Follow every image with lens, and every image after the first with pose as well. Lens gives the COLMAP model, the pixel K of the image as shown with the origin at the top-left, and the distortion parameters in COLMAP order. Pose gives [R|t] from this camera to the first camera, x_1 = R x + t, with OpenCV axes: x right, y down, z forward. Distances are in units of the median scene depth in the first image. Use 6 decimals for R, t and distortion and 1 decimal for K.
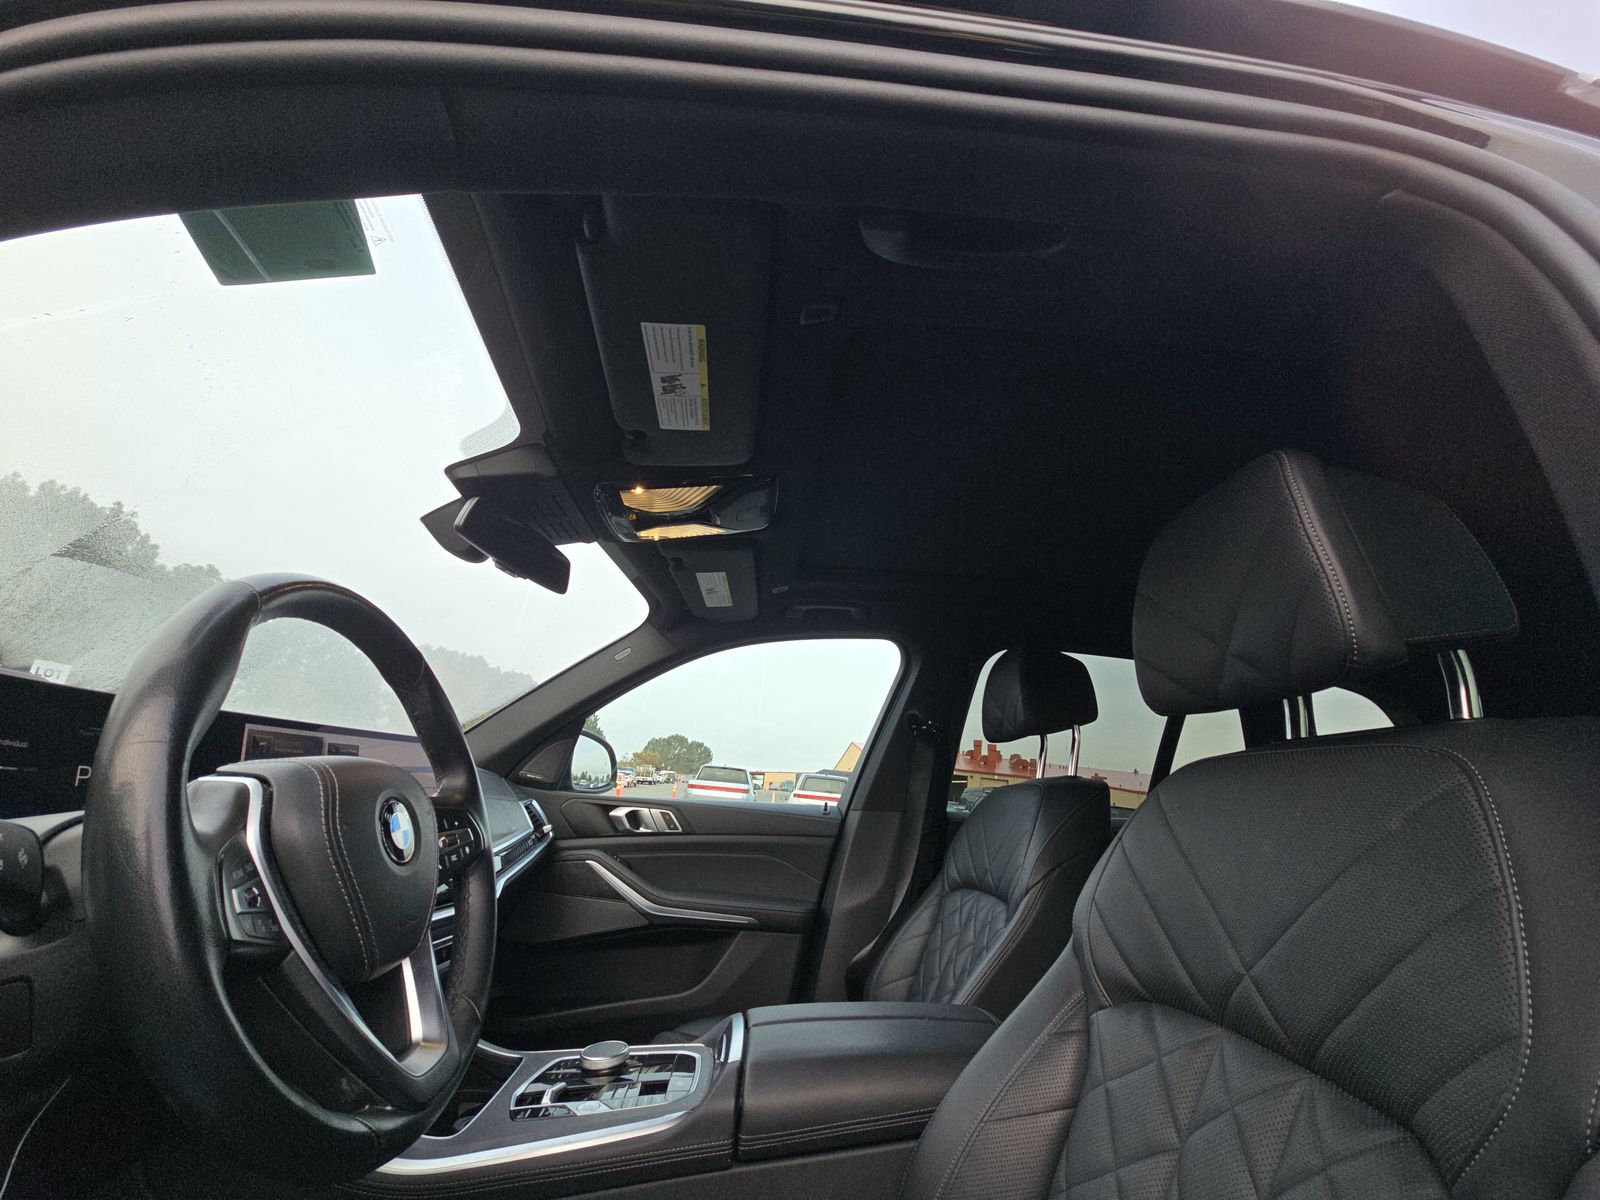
lens RADIAL K [[644.7, 0, 800.9], [0, 644.7, 606.0], [0, 0, 1]] dist [0.002547, -0.000572]
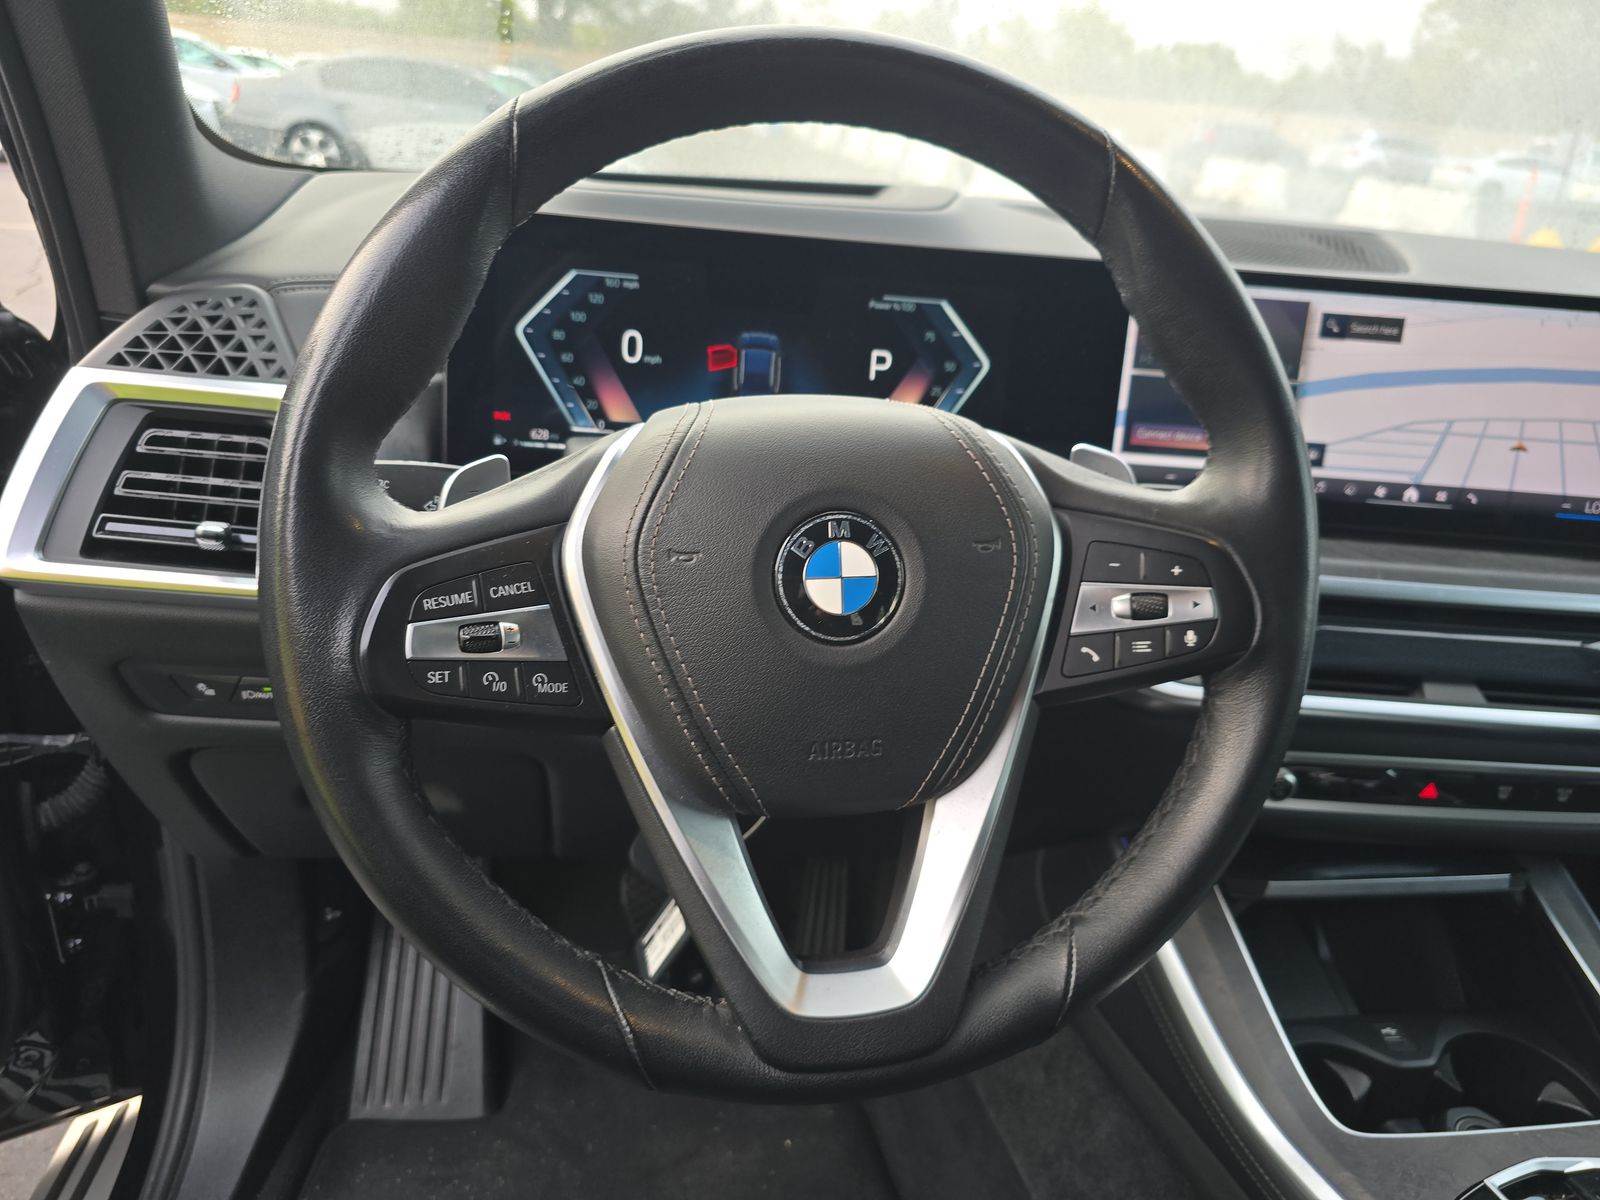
lens RADIAL K [[1088.0, 0, 788.8], [0, 1088.0, 587.7], [0, 0, 1]] dist [0.008467, 0.007136]
pose [[0.081279, 0.315734, -0.945360, 0.050388], [0.213487, 0.920969, 0.325943, 0.027949], [0.973559, -0.228315, 0.007450, 0.327067]]
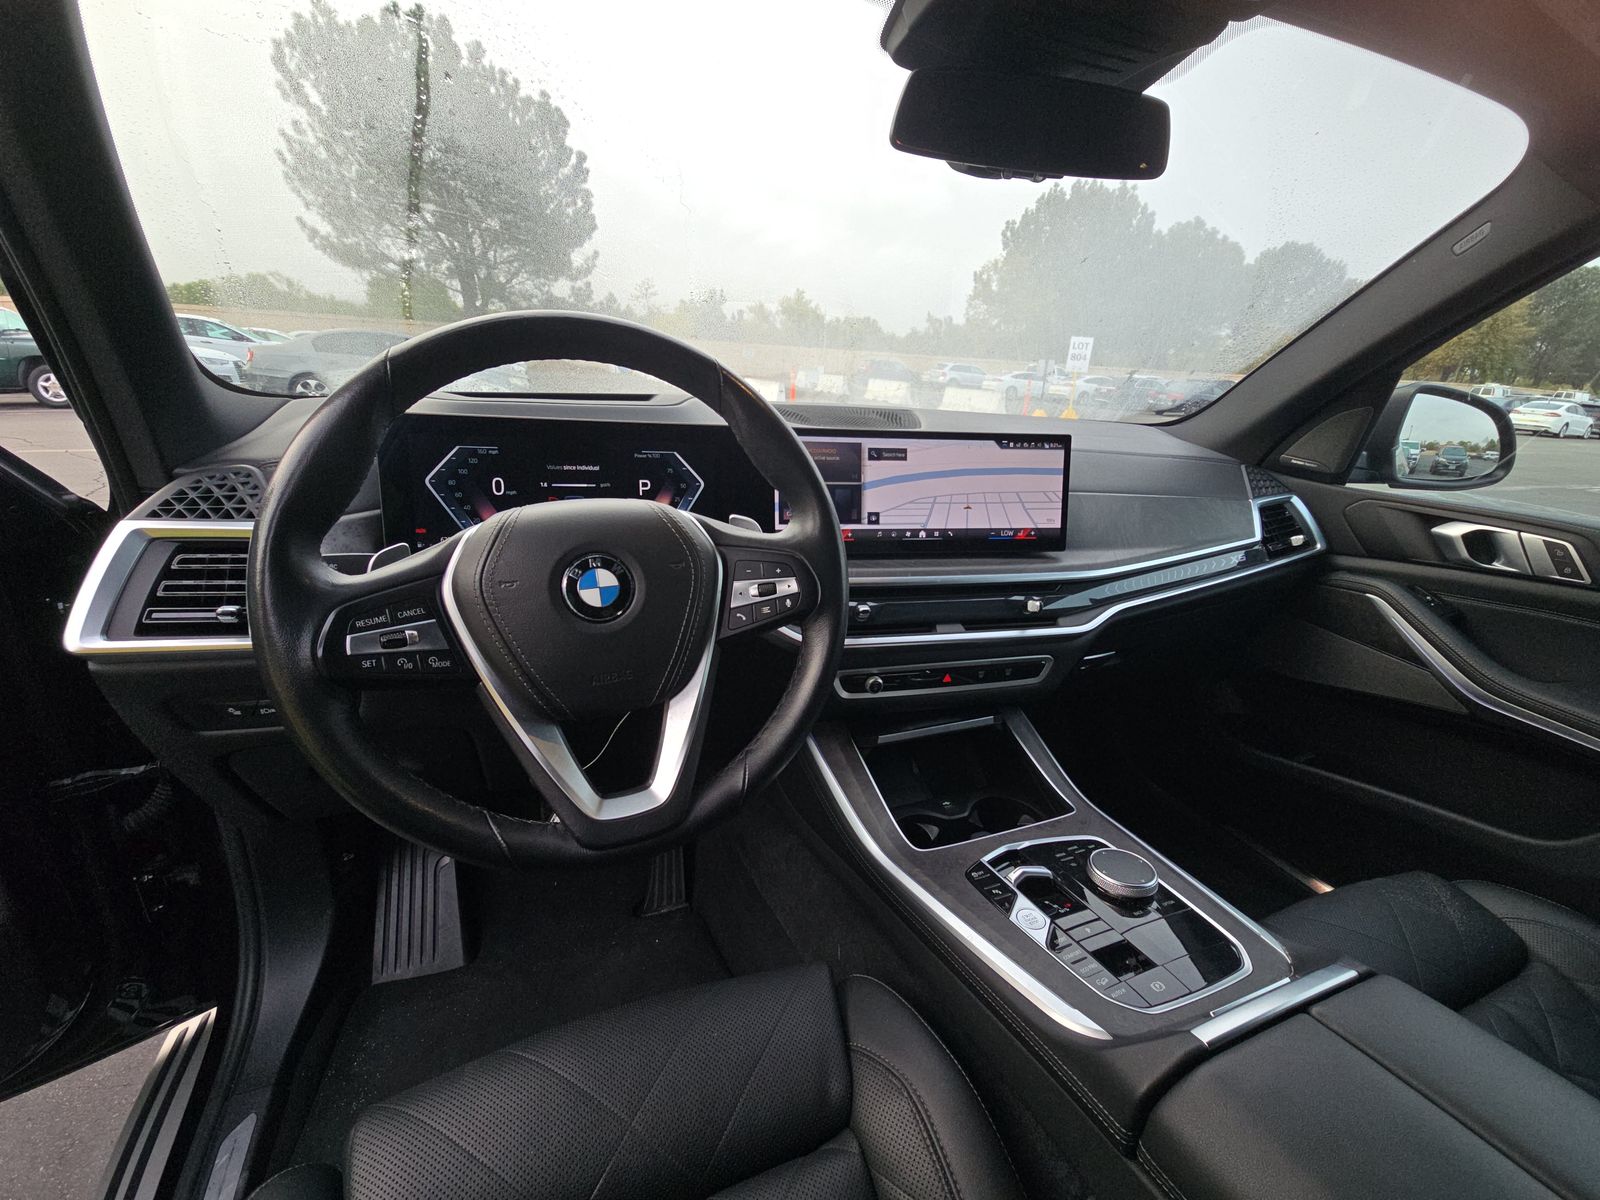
lens RADIAL K [[644.7, 0, 803.2], [0, 644.7, 600.7], [0, 0, 1]] dist [0.002547, -0.000572]
pose [[0.313037, 0.246710, -0.917138, 0.113199], [0.245931, 0.911678, 0.329183, 0.045011], [0.917347, -0.328599, 0.224715, 0.361835]]
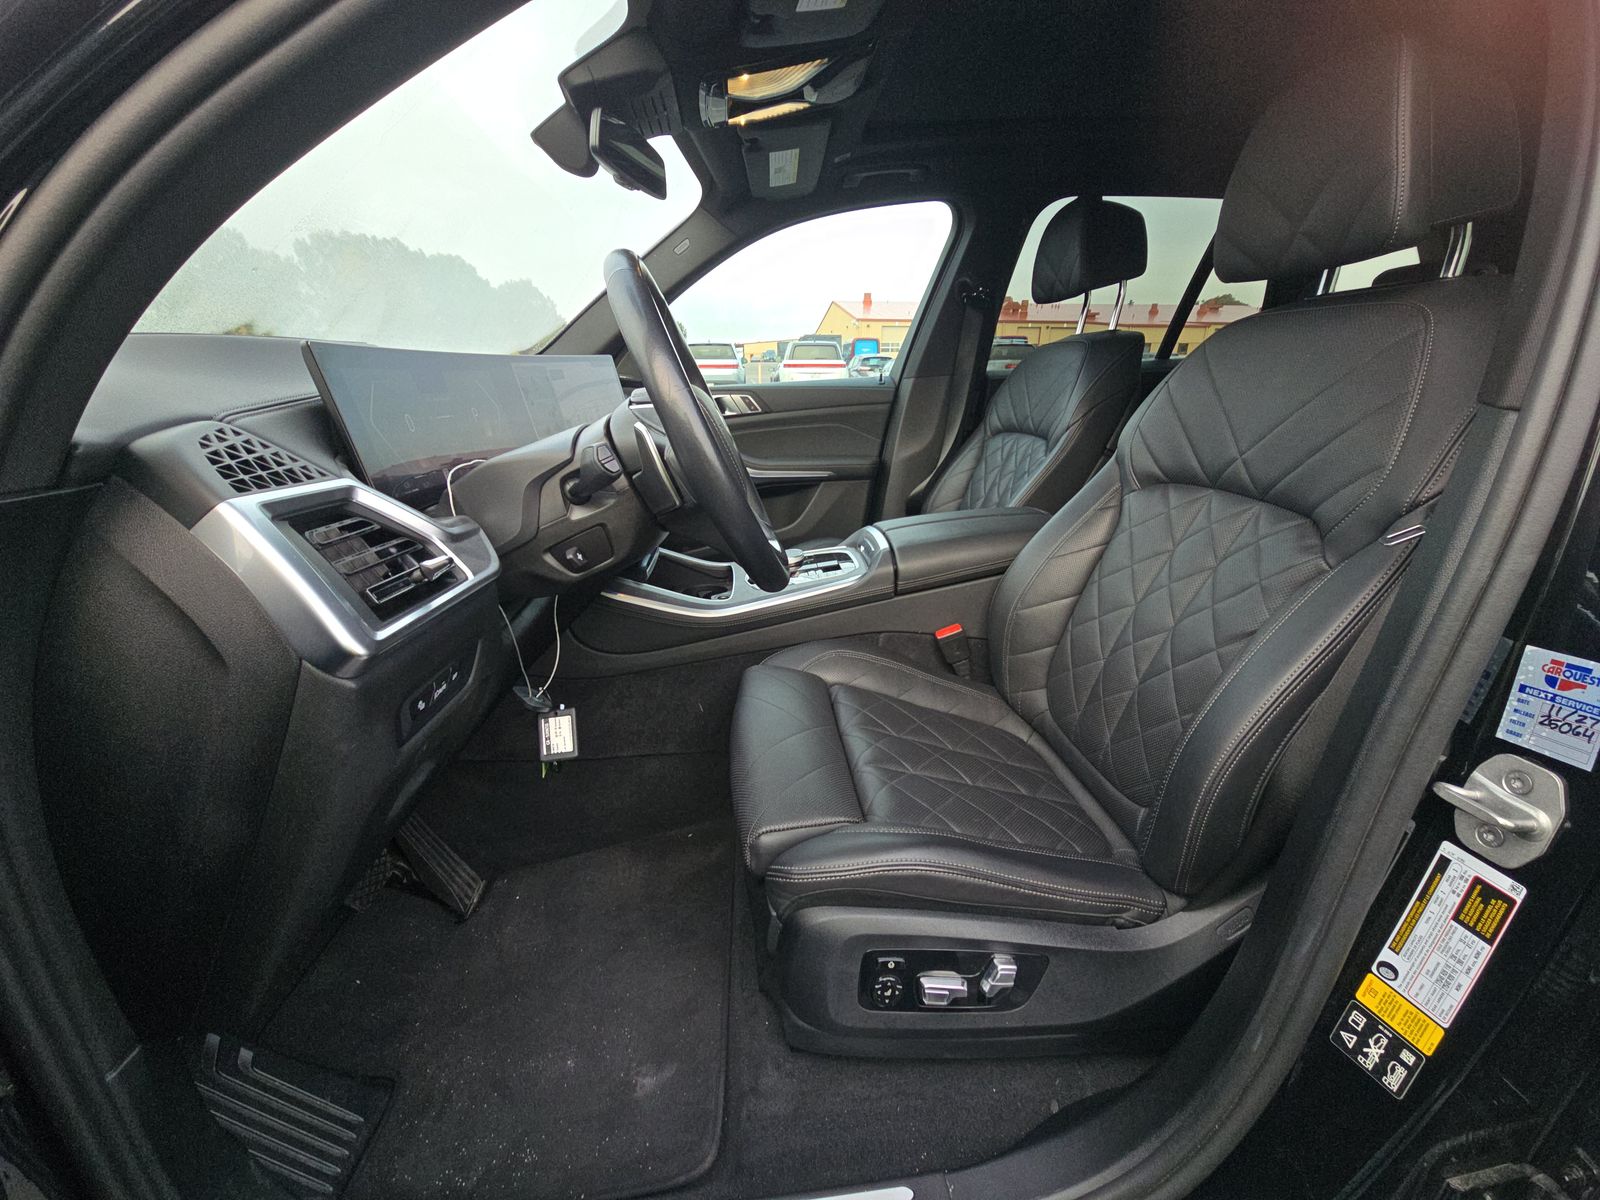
lens RADIAL K [[644.7, 0, 802.0], [0, 644.7, 593.4], [0, 0, 1]] dist [0.002547, -0.000572]
pose [[0.995044, -0.098988, -0.009458, -0.160589], [0.085688, 0.805290, 0.586656, -0.078583], [-0.050456, -0.584559, 0.809781, -0.175566]]
